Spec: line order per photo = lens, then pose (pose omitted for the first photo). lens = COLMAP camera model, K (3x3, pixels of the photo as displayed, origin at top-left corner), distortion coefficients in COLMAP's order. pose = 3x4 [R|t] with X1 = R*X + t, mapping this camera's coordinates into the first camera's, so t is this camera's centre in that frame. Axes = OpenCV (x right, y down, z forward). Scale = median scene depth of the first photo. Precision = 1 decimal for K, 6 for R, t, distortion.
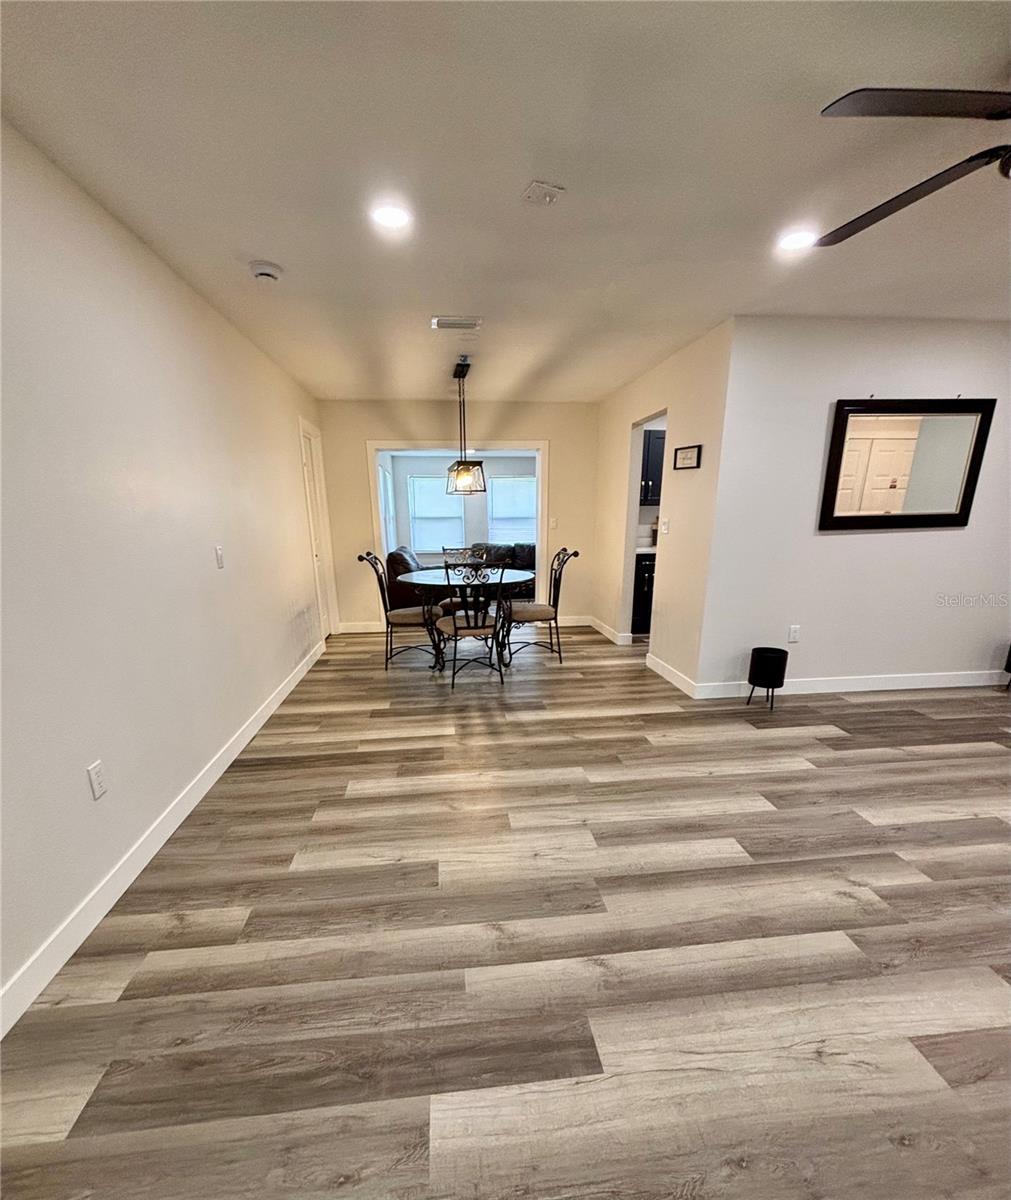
lens RADIAL K [[537.8, 0, 502.1], [0, 537.8, 682.3], [0, 0, 1]] dist [0.000915, 0.000095]
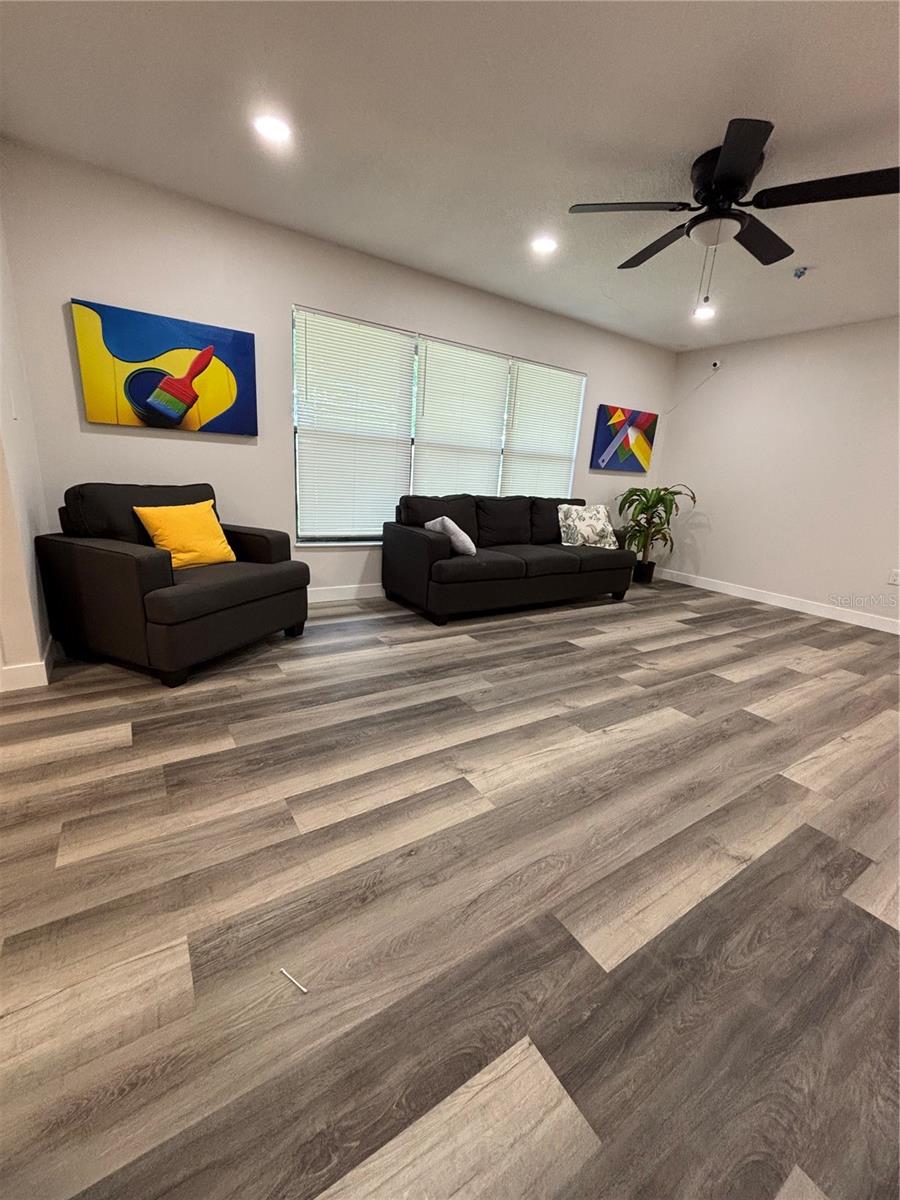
lens RADIAL K [[485.0, 0, 445.4], [0, 485.0, 600.9], [0, 0, 1]] dist [0.001301, -0.000209]
pose [[-0.893490, 0.066812, -0.444086, 1.151985], [-0.192250, 0.836771, 0.512693, -0.261108], [0.405853, 0.543461, -0.734802, 1.067768]]
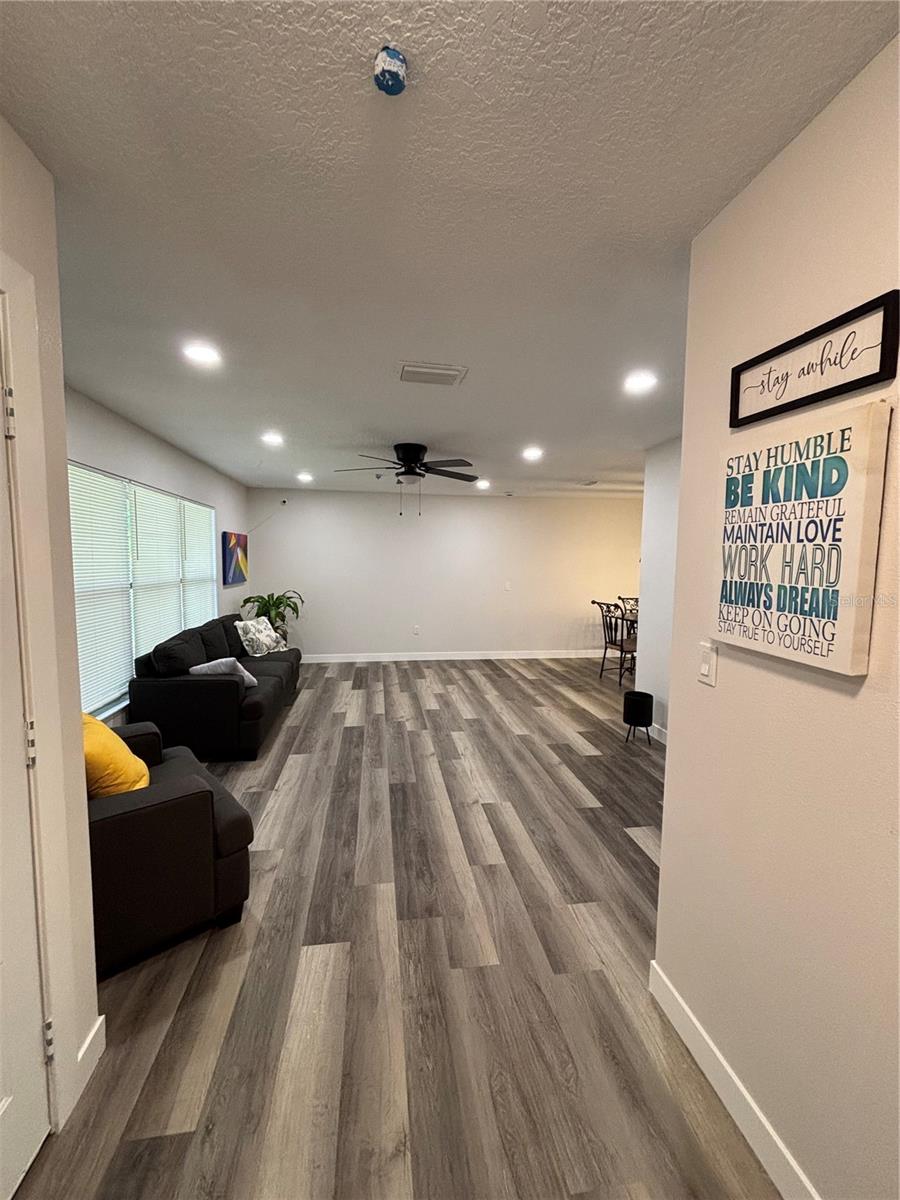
lens RADIAL K [[485.0, 0, 445.4], [0, 485.0, 600.9], [0, 0, 1]] dist [0.001301, -0.000209]
pose [[0.031283, 0.093416, -0.995136, 1.796983], [-0.314242, 0.946056, 0.078930, -0.240632], [0.948827, 0.310244, 0.058951, 0.540764]]
